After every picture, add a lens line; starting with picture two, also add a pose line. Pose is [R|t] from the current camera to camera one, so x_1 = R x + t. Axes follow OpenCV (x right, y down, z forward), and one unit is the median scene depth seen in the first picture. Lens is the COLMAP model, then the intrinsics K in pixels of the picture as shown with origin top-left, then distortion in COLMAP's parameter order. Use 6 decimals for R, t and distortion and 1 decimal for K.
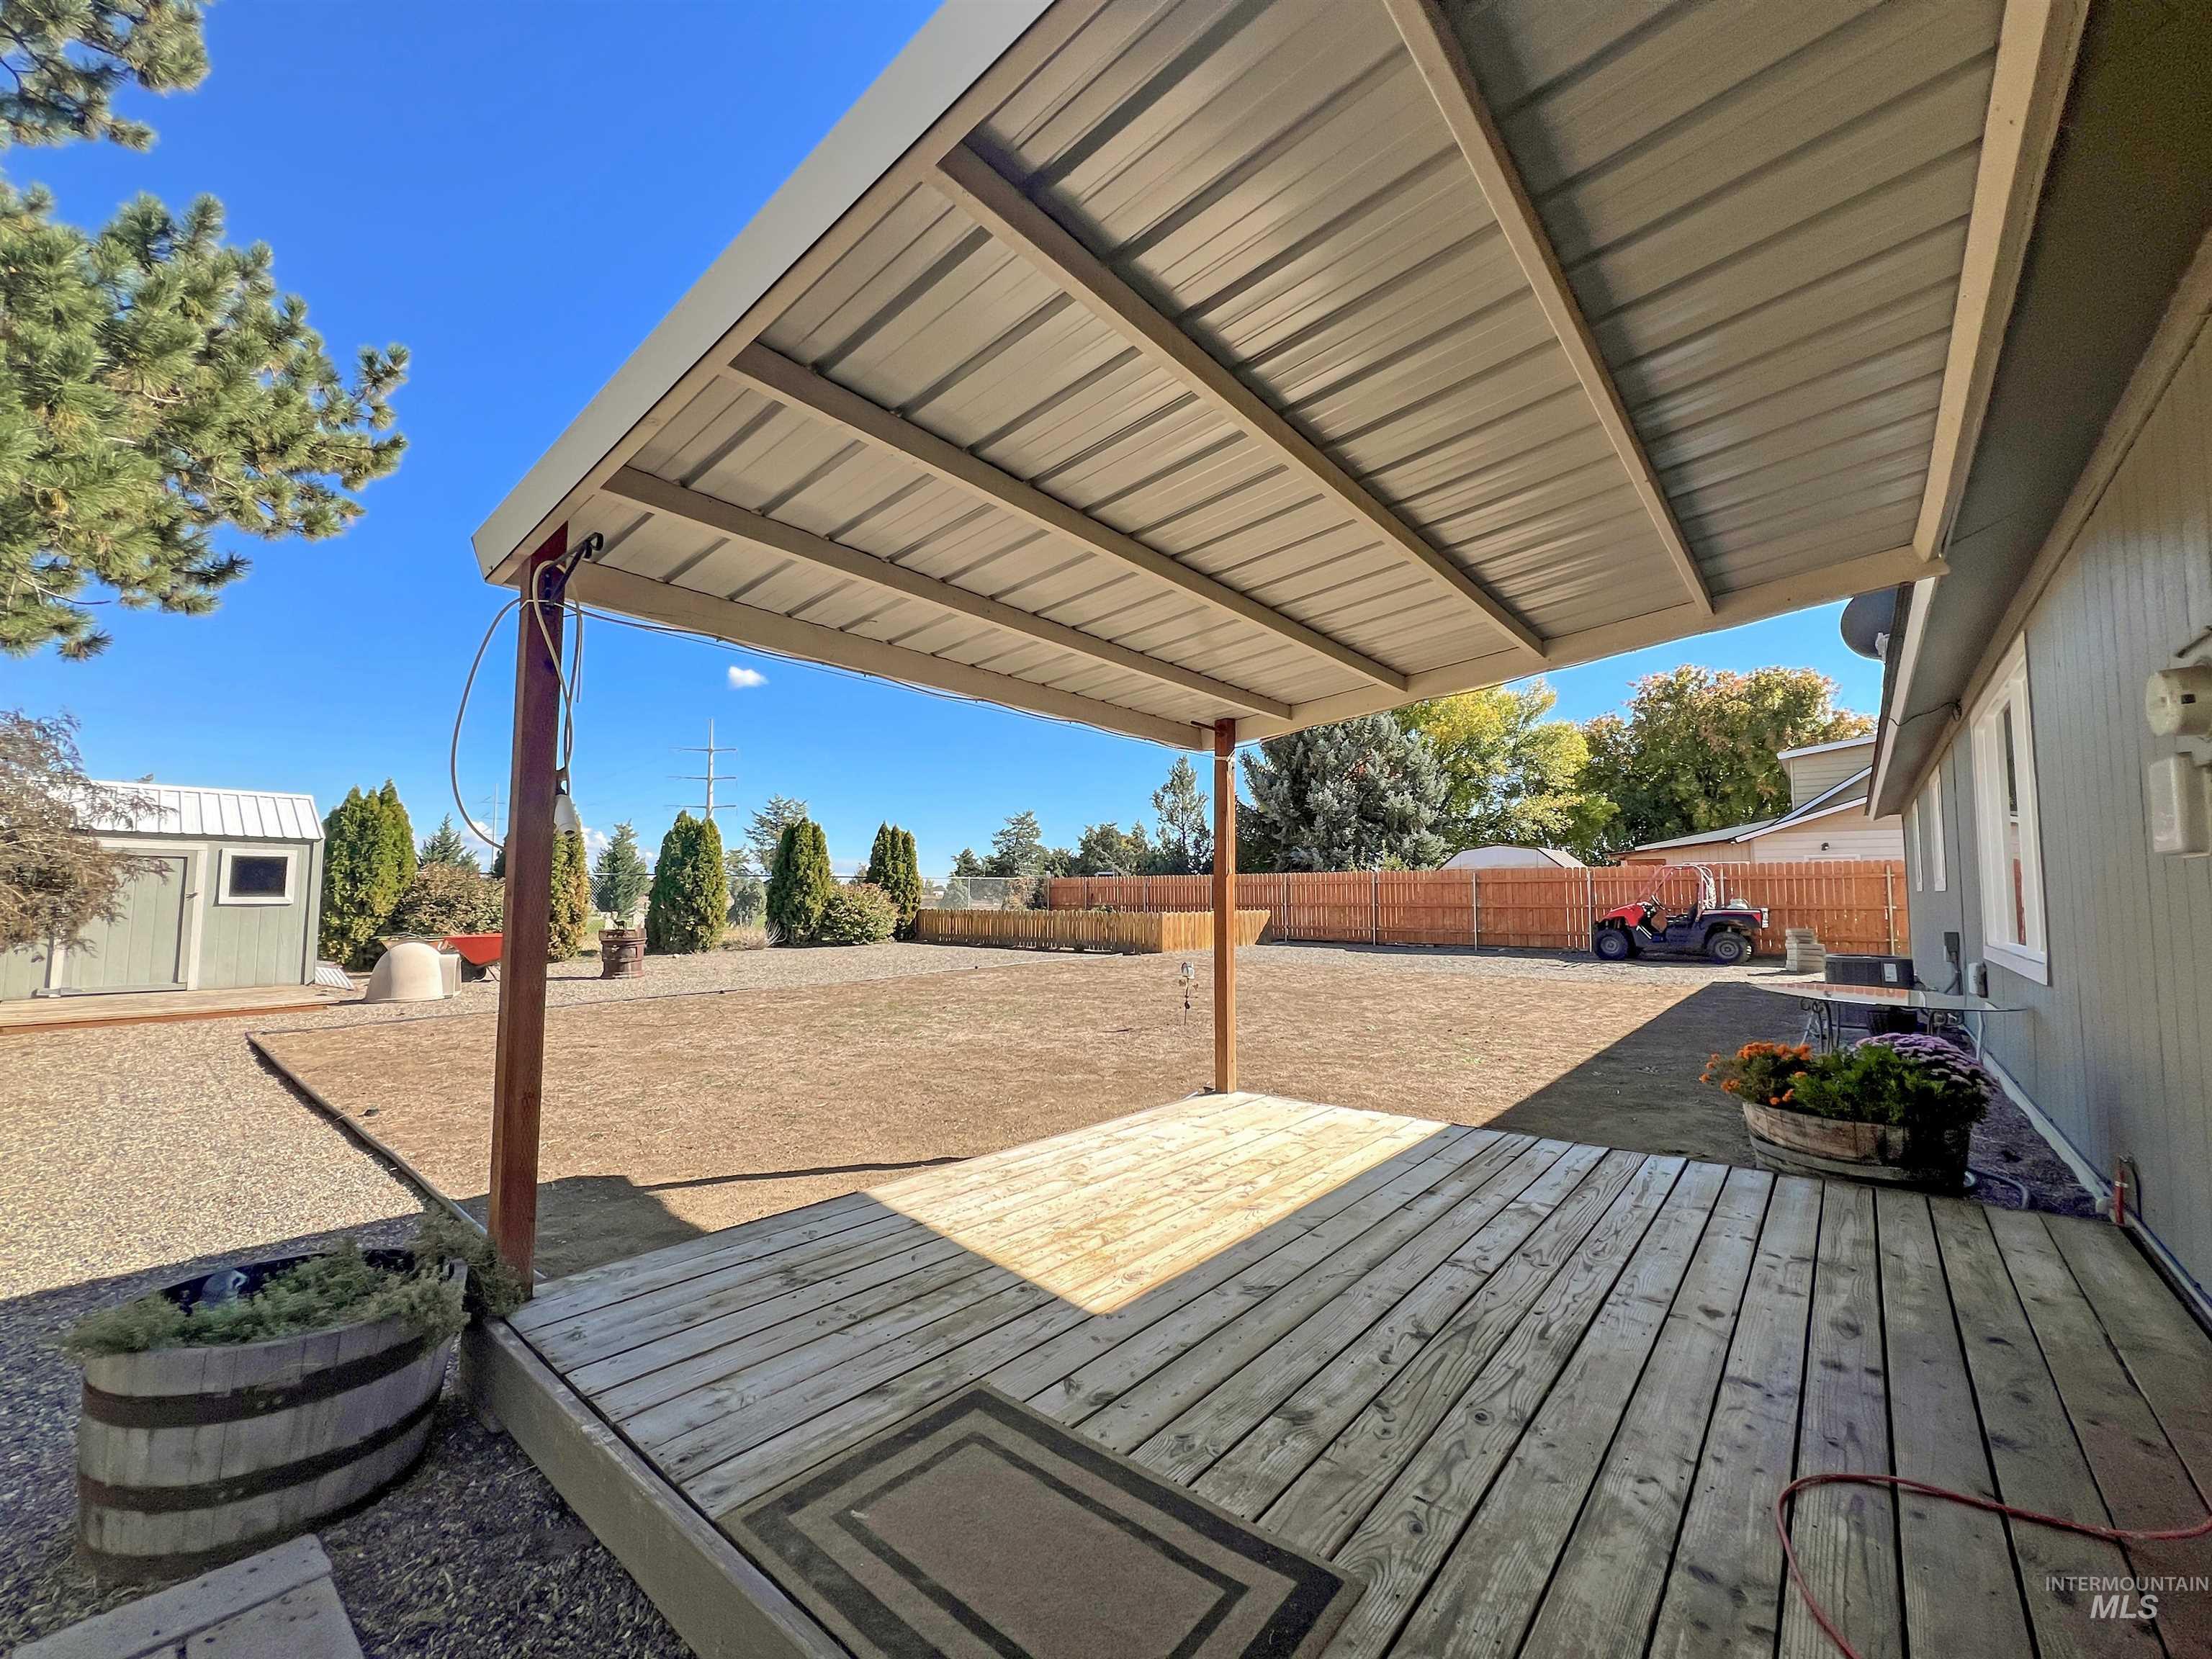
lens RADIAL K [[947.4, 0, 1122.4], [0, 947.4, 833.1], [0, 0, 1]] dist [-0.001546, 0.000143]
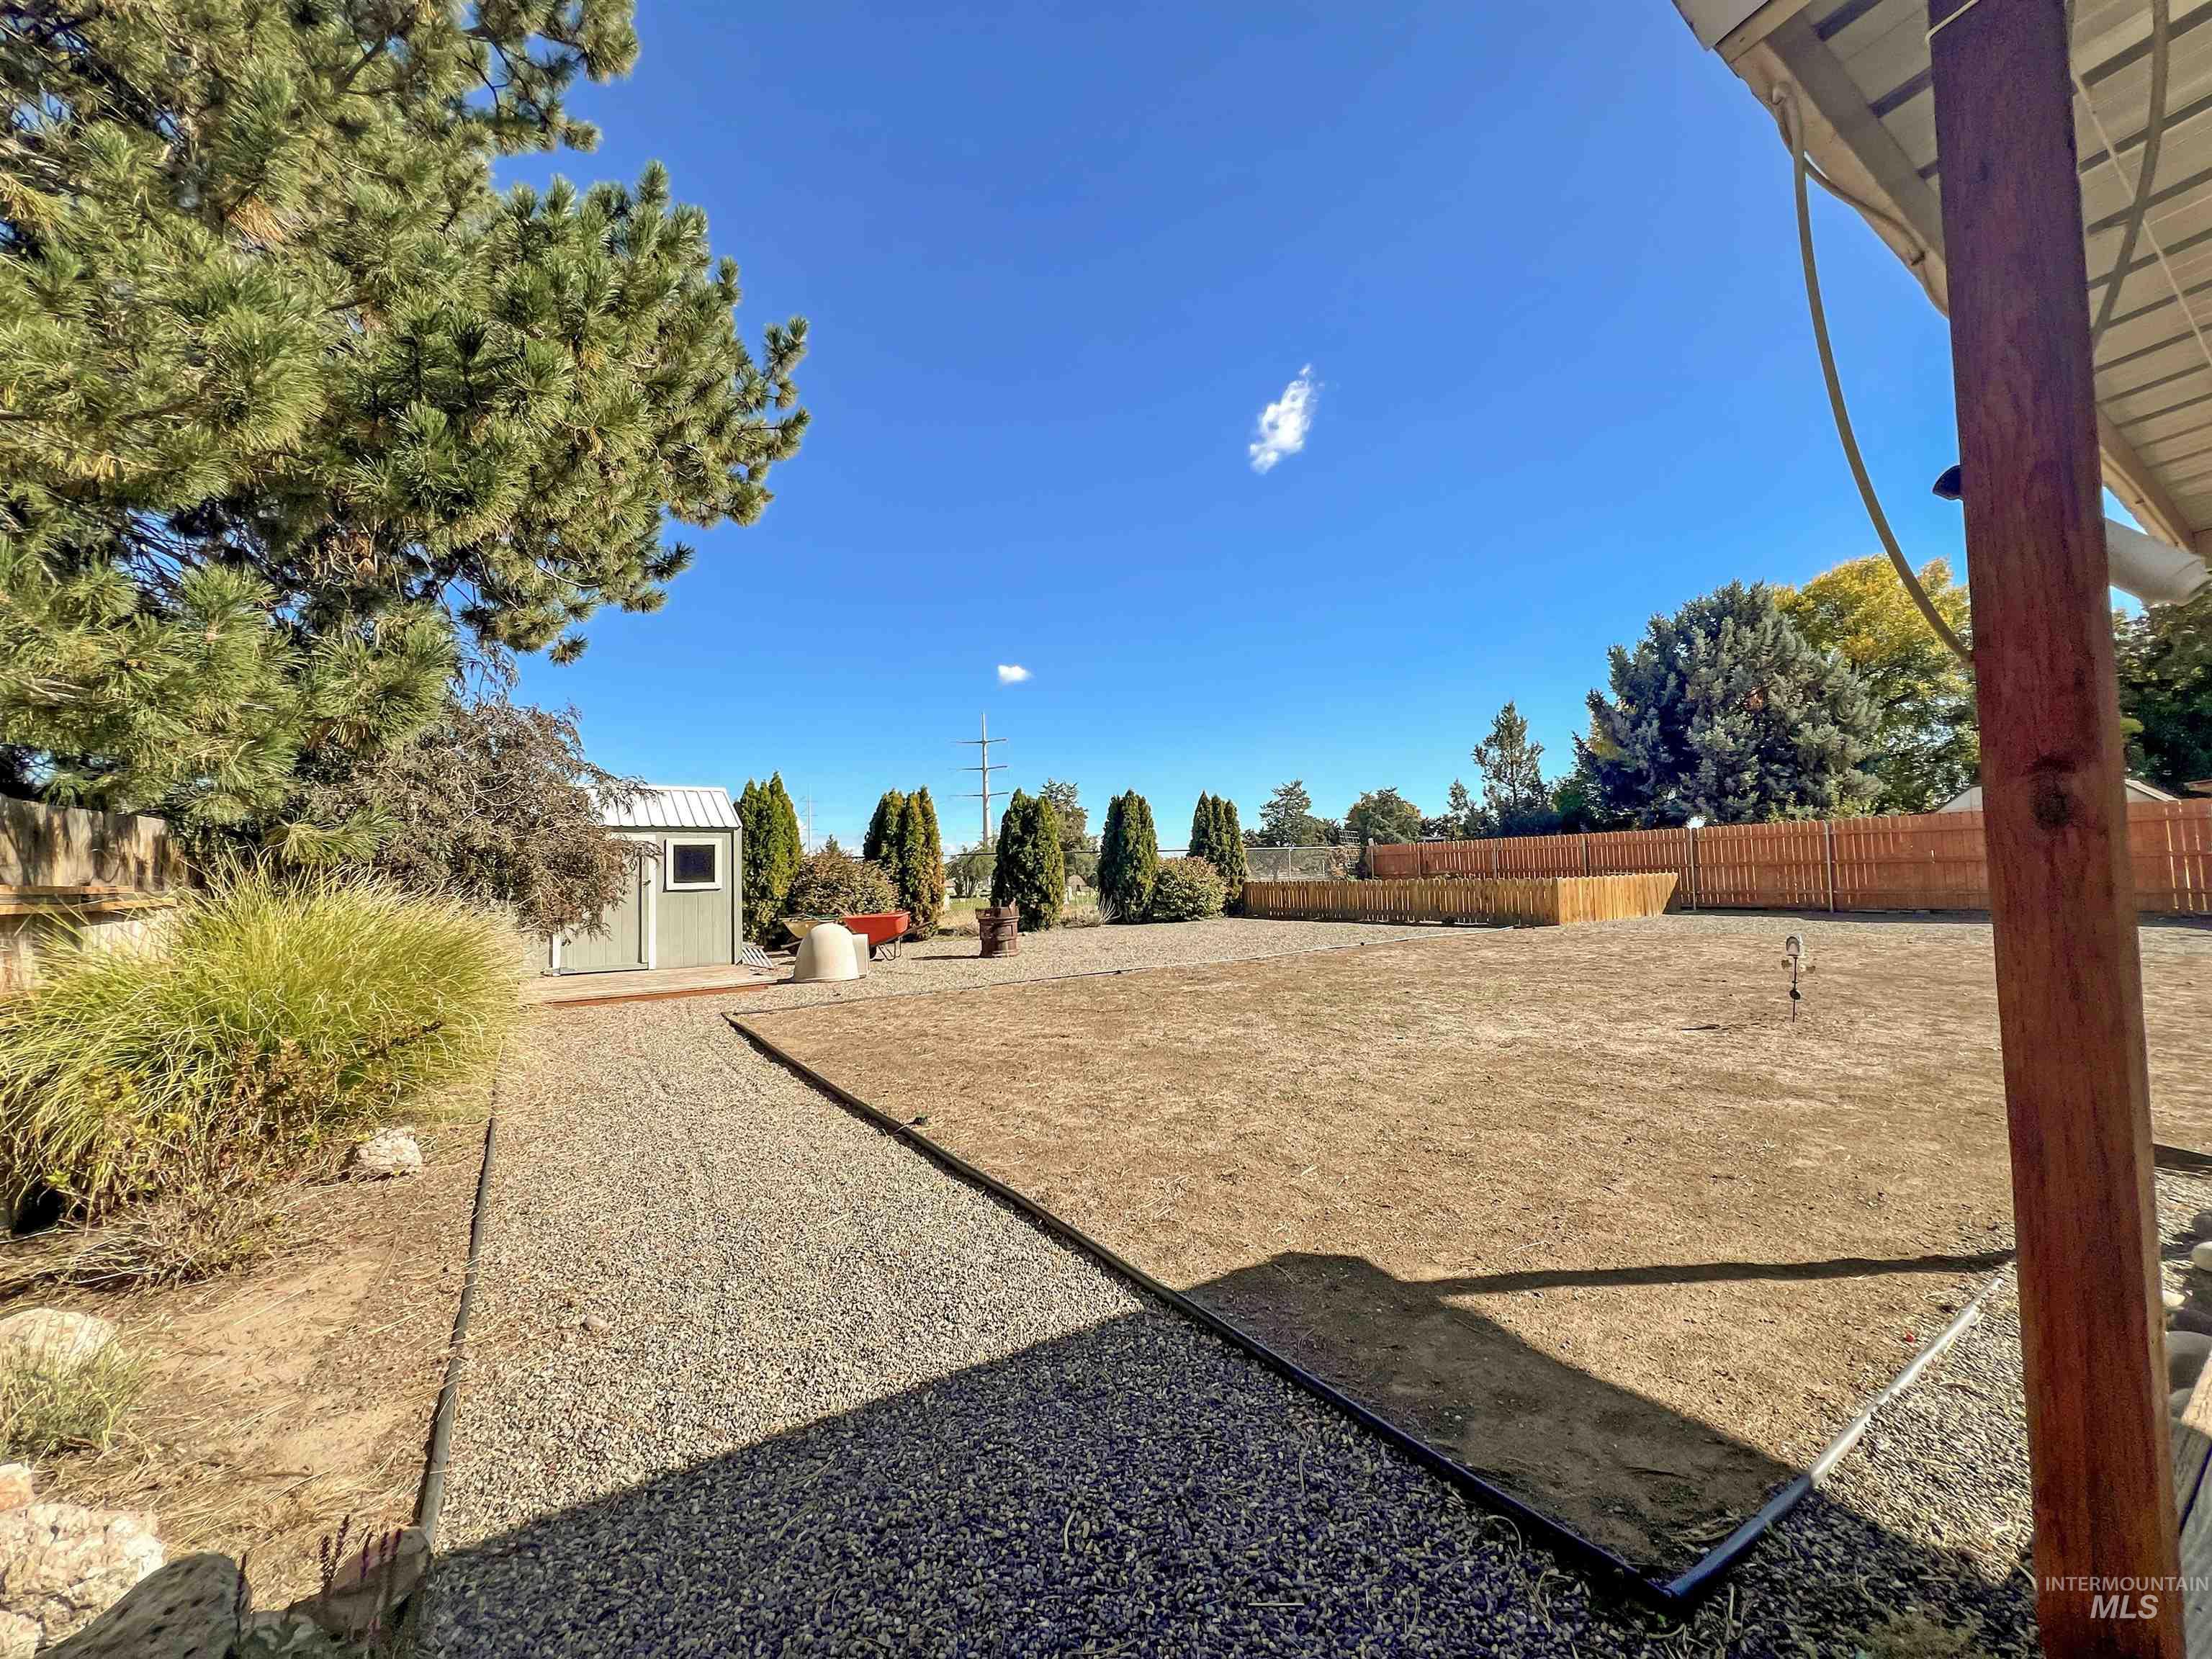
lens RADIAL K [[947.4, 0, 1089.3], [0, 947.4, 836.6], [0, 0, 1]] dist [-0.001546, 0.000143]
pose [[0.955813, -0.039325, -0.291334, -0.106737], [0.047931, 0.998598, 0.022457, 0.007739], [0.290043, -0.035429, 0.956358, 0.064965]]
